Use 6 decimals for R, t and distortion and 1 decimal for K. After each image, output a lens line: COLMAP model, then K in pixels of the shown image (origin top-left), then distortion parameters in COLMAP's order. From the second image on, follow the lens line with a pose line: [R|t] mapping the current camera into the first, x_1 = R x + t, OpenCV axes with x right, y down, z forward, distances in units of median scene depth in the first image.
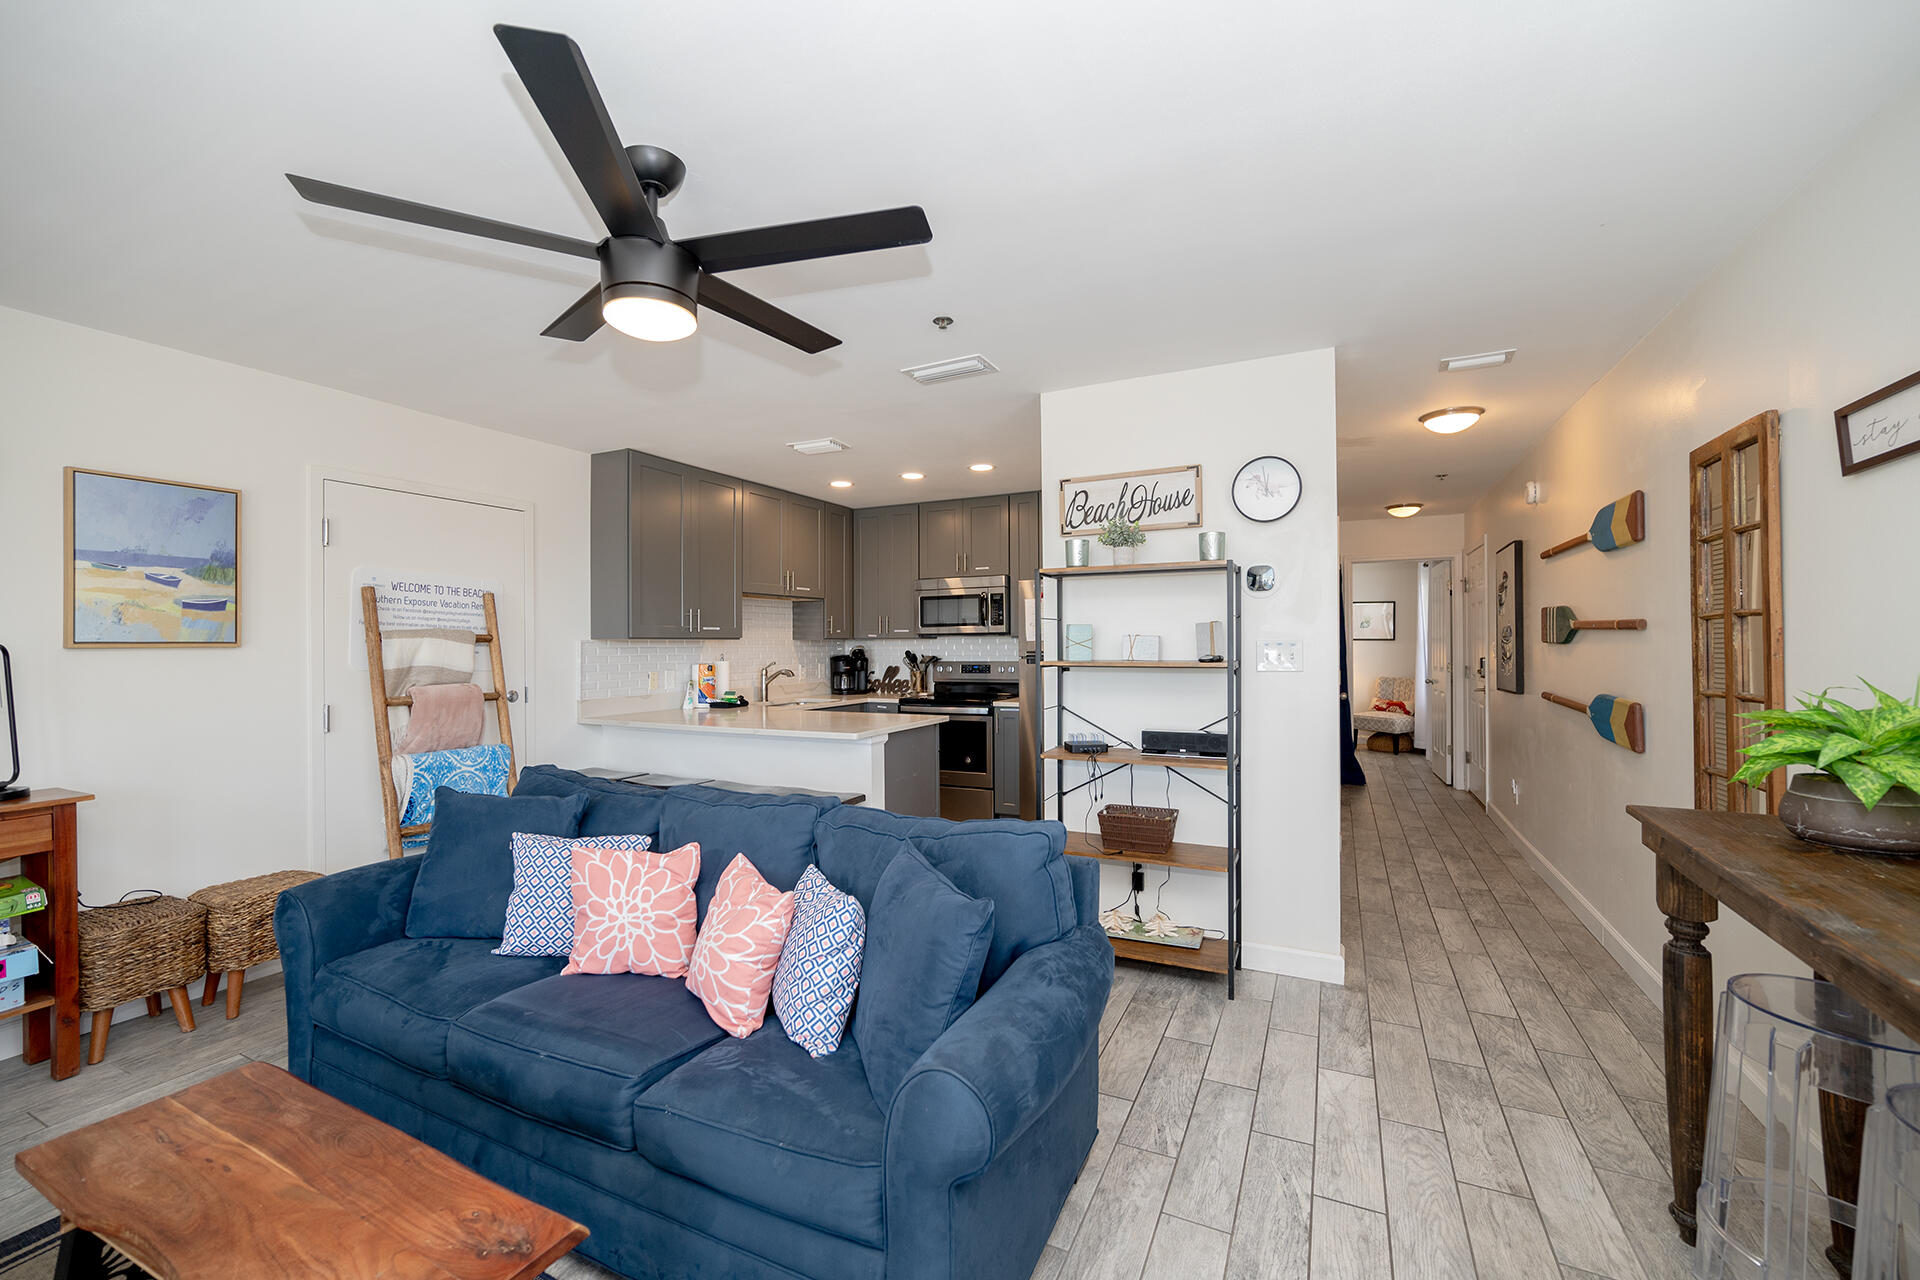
lens RADIAL K [[785.7, 0, 960.9], [0, 785.7, 631.5], [0, 0, 1]] dist [-0.005387, 0.000161]
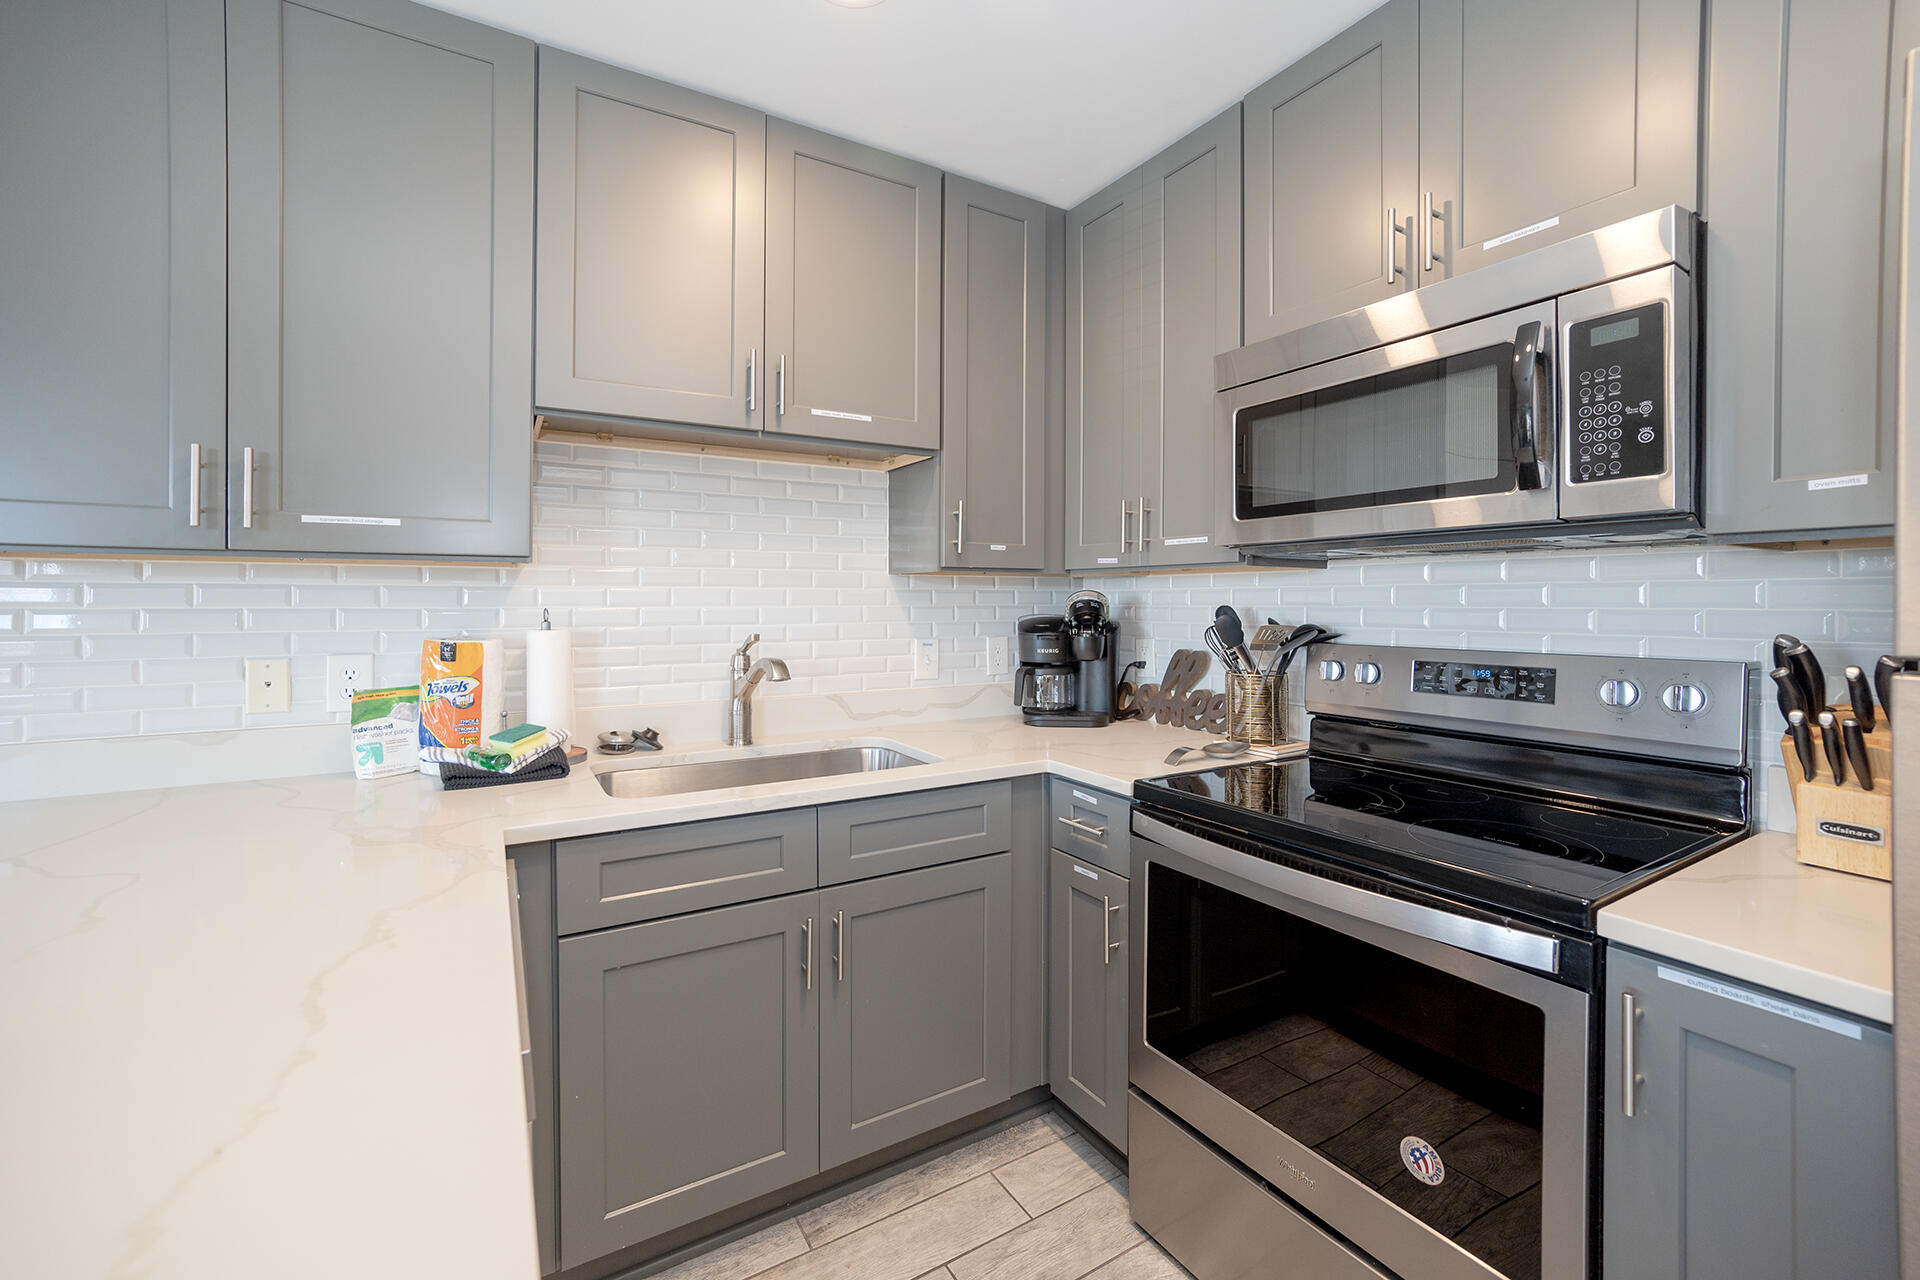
lens RADIAL K [[785.7, 0, 918.5], [0, 785.7, 604.6], [0, 0, 1]] dist [-0.005387, 0.000161]
pose [[0.819101, 0.008847, -0.573581, 0.017957], [0.004178, 0.999763, 0.021386, 0.020468], [0.573634, -0.019914, 0.818870, 0.833118]]
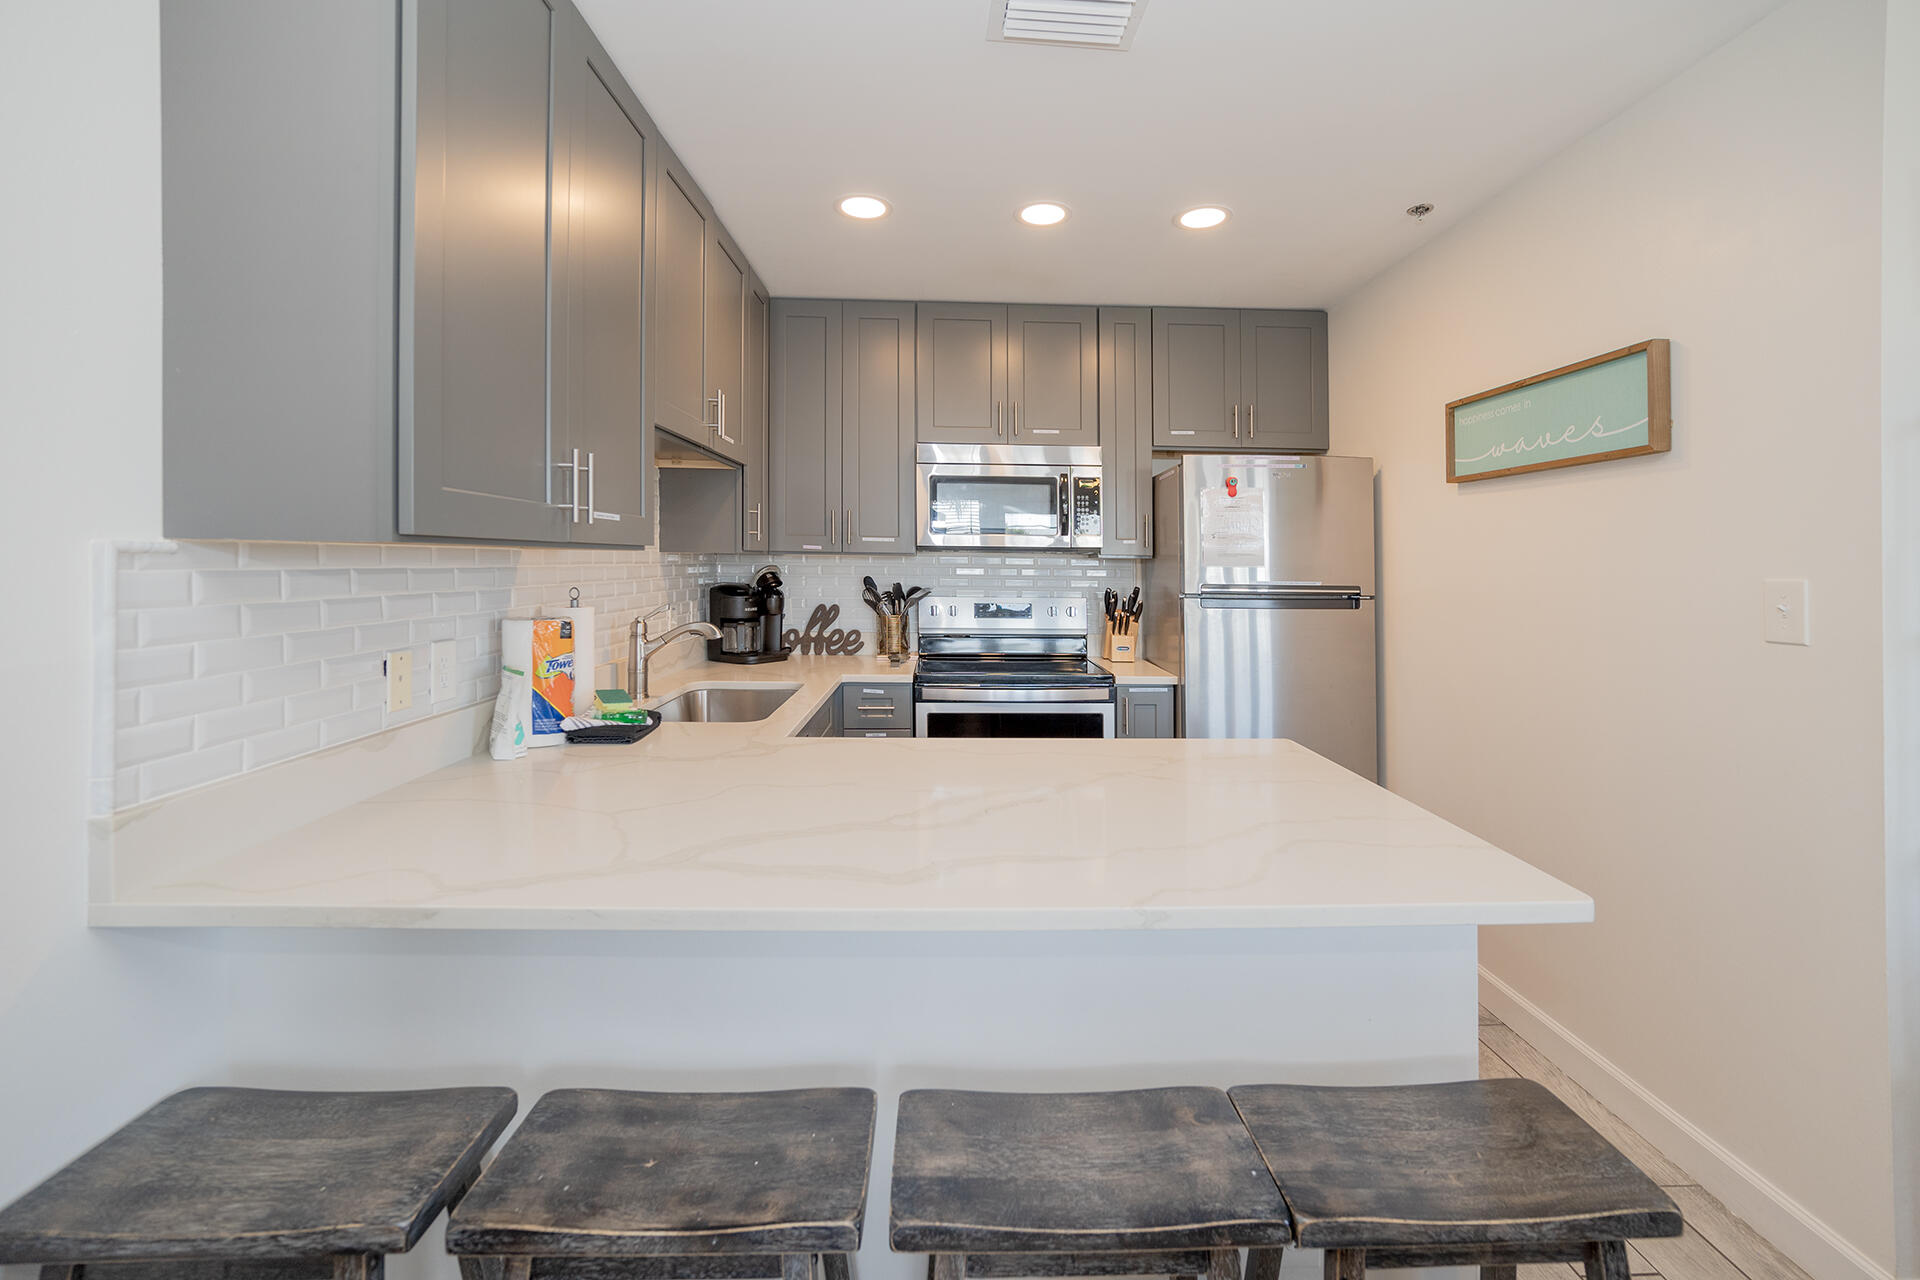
lens RADIAL K [[785.7, 0, 984.0], [0, 785.7, 552.5], [0, 0, 1]] dist [-0.005387, 0.000161]
pose [[0.878322, 0.023965, 0.477468, -0.321254], [-0.026934, 0.999637, -0.000627, 0.007661], [-0.477309, -0.012310, 0.878649, 0.608475]]
